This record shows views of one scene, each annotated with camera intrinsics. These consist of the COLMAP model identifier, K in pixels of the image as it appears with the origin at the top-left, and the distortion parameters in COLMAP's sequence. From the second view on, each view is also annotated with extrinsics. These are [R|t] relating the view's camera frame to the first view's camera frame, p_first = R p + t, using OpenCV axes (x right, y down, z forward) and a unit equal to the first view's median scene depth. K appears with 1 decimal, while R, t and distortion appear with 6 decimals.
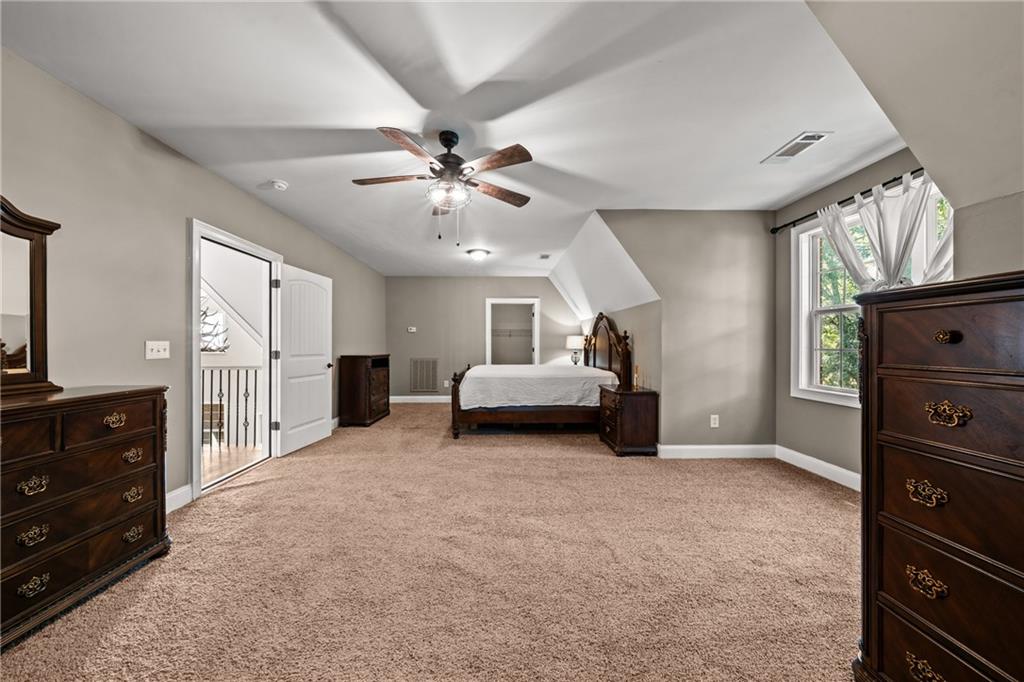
lens RADIAL K [[365.3, 0, 508.6], [0, 365.3, 342.1], [0, 0, 1]] dist [0.000923, -0.000269]
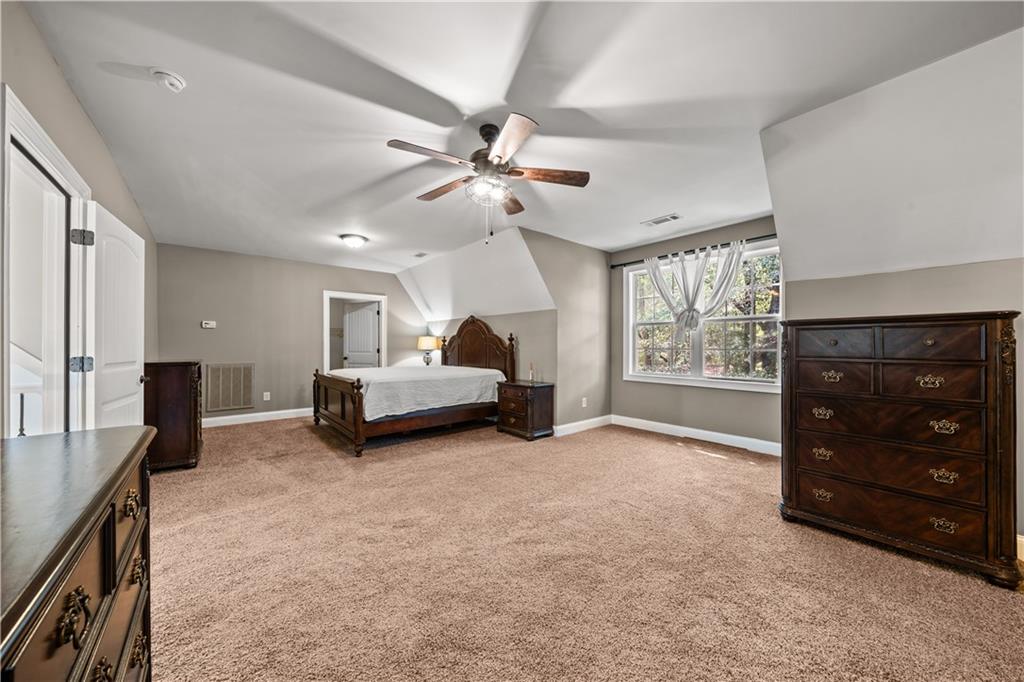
lens RADIAL K [[365.3, 0, 508.6], [0, 365.3, 342.1], [0, 0, 1]] dist [0.000923, -0.000269]
pose [[0.765899, 0.004789, 0.642943, -0.502993], [-0.004207, 0.999988, -0.002437, -0.000316], [-0.642947, -0.000838, 0.765910, 0.154600]]
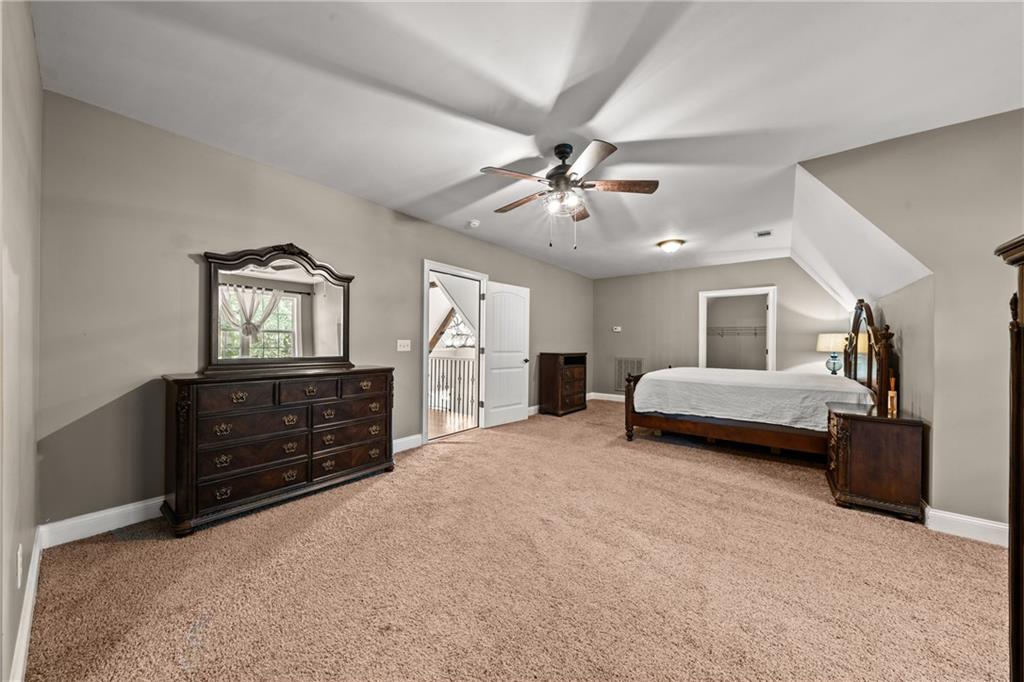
lens RADIAL K [[365.3, 0, 508.6], [0, 365.3, 342.1], [0, 0, 1]] dist [0.000923, -0.000269]
pose [[0.756668, 0.004844, -0.653781, 0.290533], [-0.004162, 0.999988, 0.002592, 0.000226], [0.653786, 0.000760, 0.756680, 0.062524]]
